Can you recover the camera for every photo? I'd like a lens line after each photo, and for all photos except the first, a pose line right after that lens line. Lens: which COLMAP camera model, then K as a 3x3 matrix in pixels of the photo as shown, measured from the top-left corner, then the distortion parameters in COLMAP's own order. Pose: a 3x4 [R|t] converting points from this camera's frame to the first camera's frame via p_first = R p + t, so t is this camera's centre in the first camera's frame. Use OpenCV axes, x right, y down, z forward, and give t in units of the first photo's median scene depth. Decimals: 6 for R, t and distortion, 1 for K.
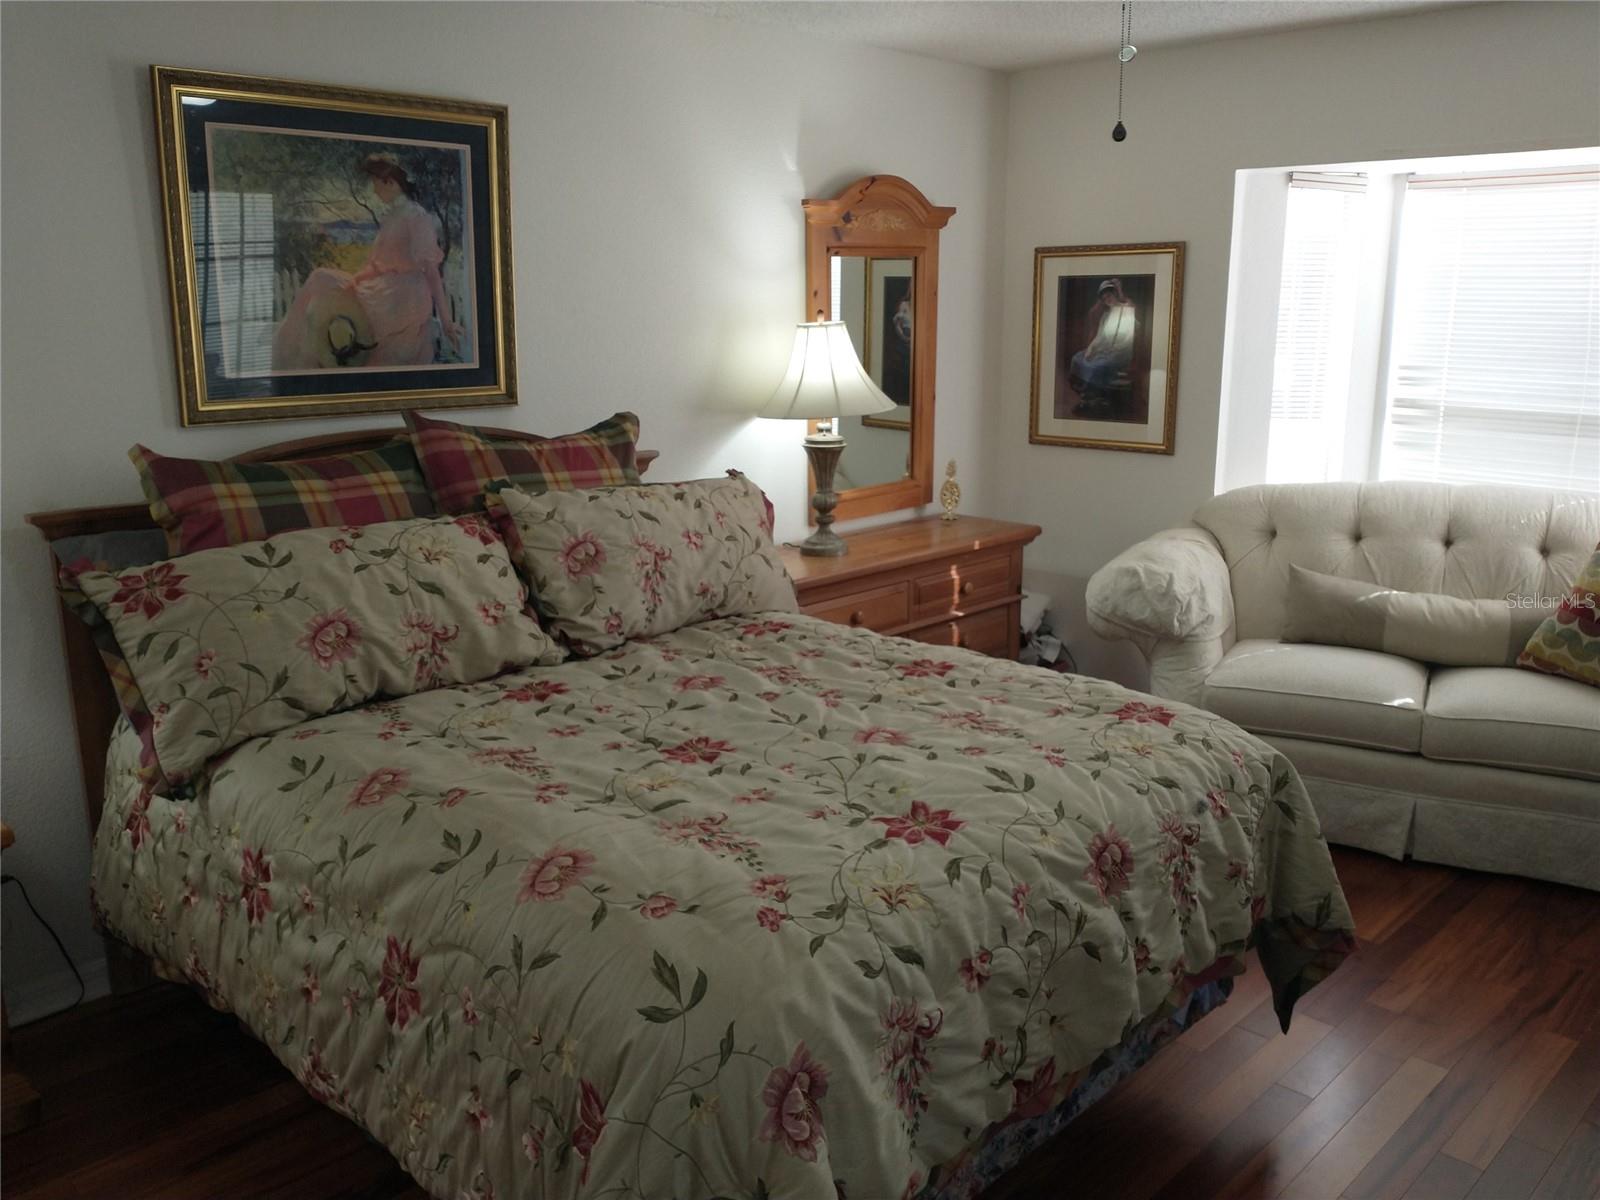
lens RADIAL K [[1310.0, 0, 805.0], [0, 1310.0, 597.4], [0, 0, 1]] dist [0.034622, -0.065374]
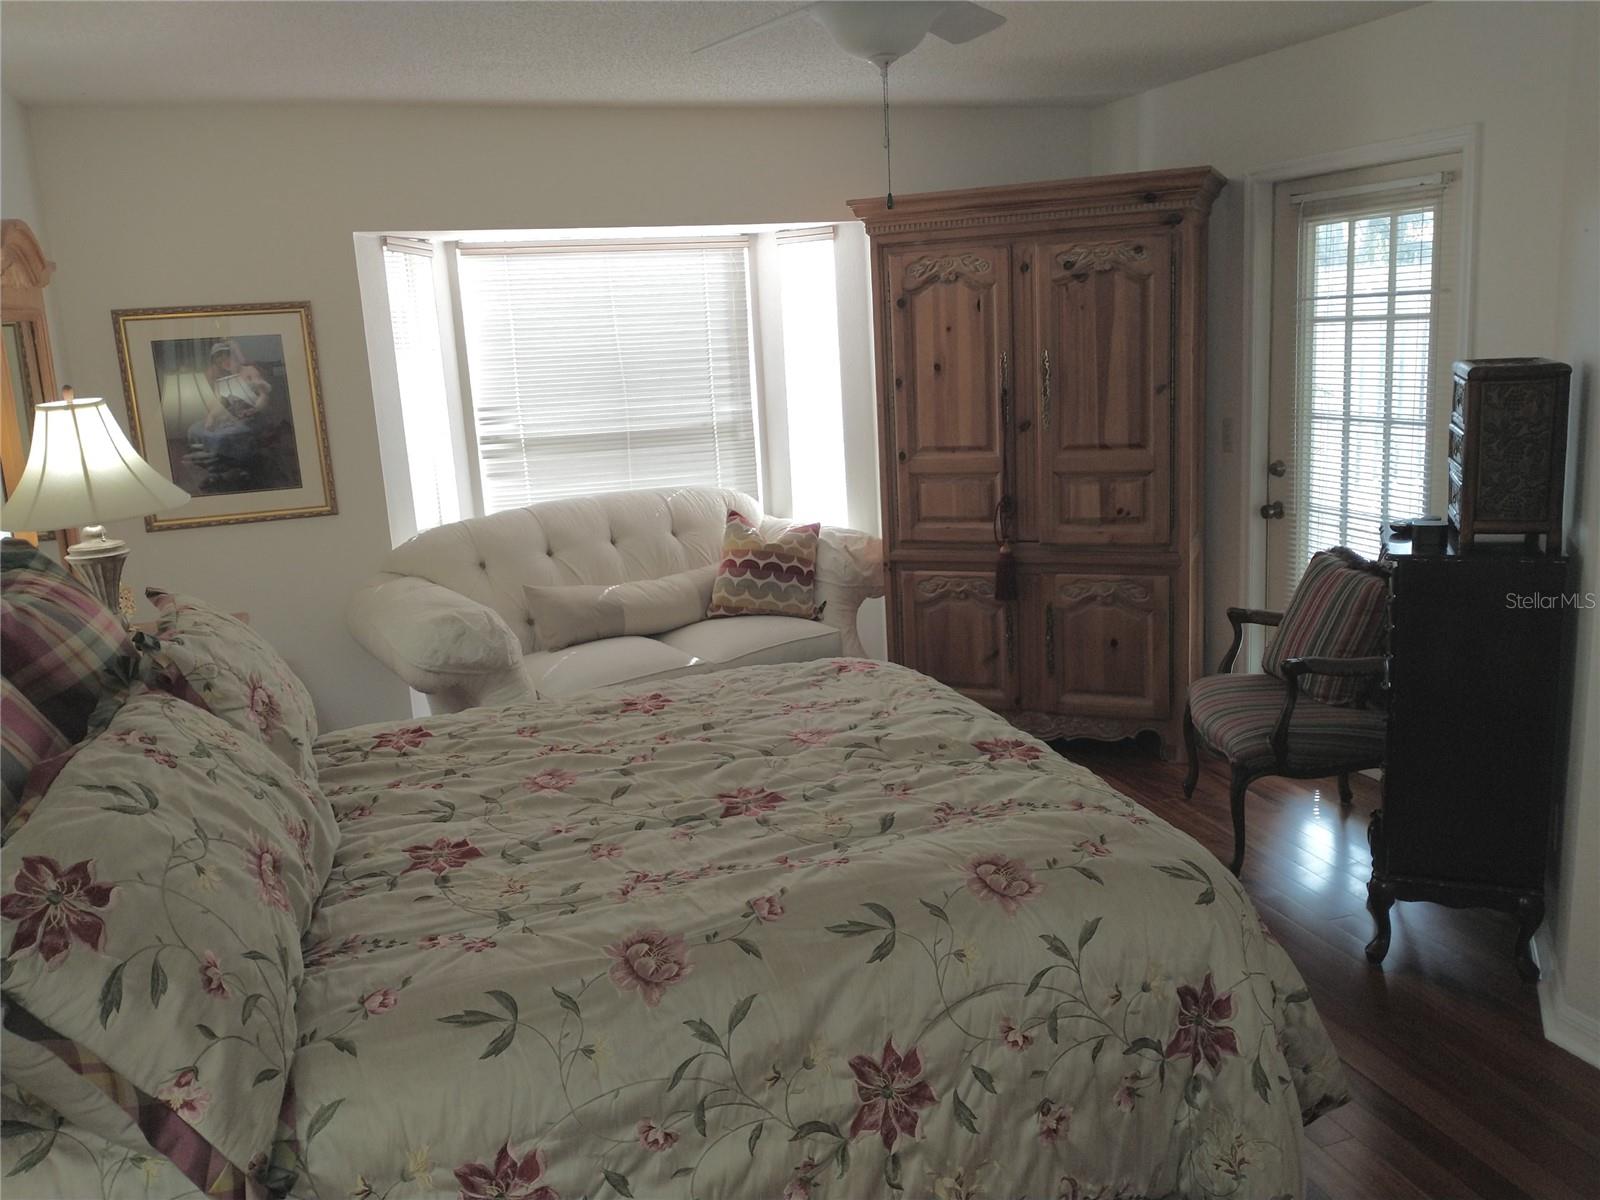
lens RADIAL K [[1310.0, 0, 810.3], [0, 1310.0, 599.8], [0, 0, 1]] dist [0.034622, -0.065374]
pose [[0.424940, -0.202992, 0.882168, -0.566105], [0.248575, 0.963237, 0.101908, -0.073553], [-0.870423, 0.175981, 0.459777, 0.308191]]
